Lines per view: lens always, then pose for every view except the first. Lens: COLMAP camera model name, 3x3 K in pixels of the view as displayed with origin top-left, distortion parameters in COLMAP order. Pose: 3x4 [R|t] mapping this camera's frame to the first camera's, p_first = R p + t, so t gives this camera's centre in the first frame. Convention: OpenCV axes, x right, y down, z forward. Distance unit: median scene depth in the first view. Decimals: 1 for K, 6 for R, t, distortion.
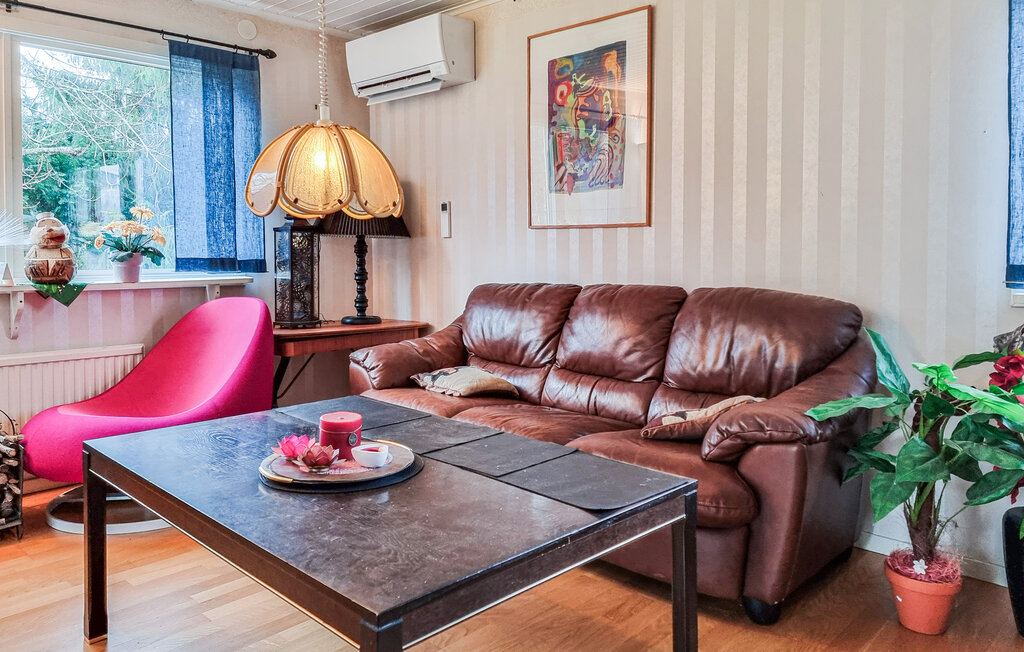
lens RADIAL K [[729.6, 0, 514.3], [0, 729.6, 314.4], [0, 0, 1]] dist [0.082268, -0.097006]
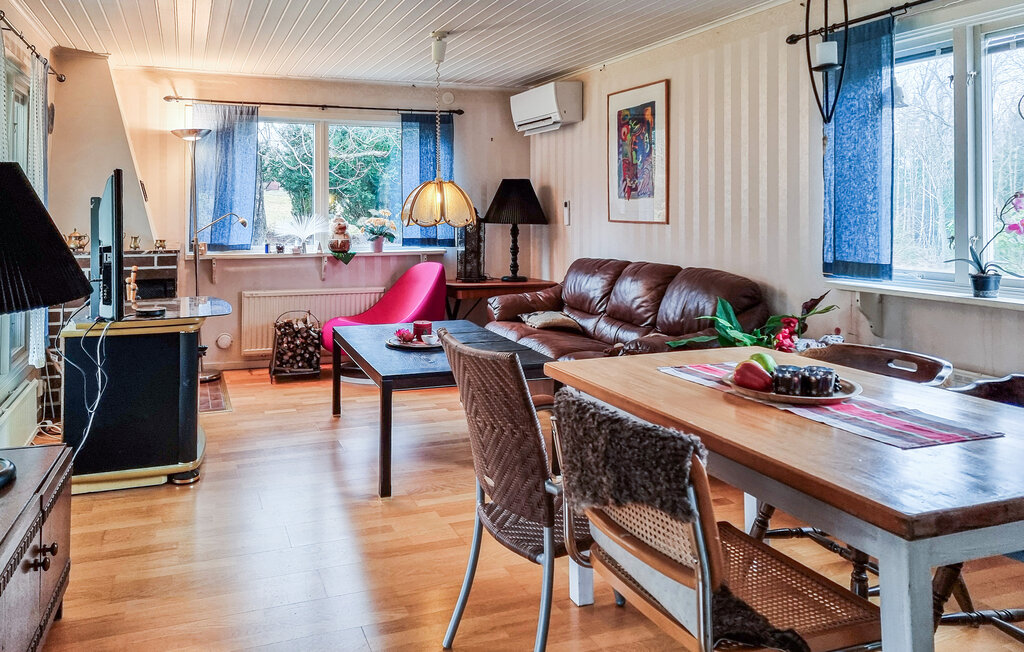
lens RADIAL K [[802.6, 0, 512.0], [0, 802.6, 326.0], [0, 0, 1]] dist [-0.000668, 0.000064]
pose [[0.904679, 0.068174, -0.420604, 0.578280], [-0.040192, 0.996370, 0.075049, -0.022789], [0.424193, -0.050990, 0.904135, -0.601391]]
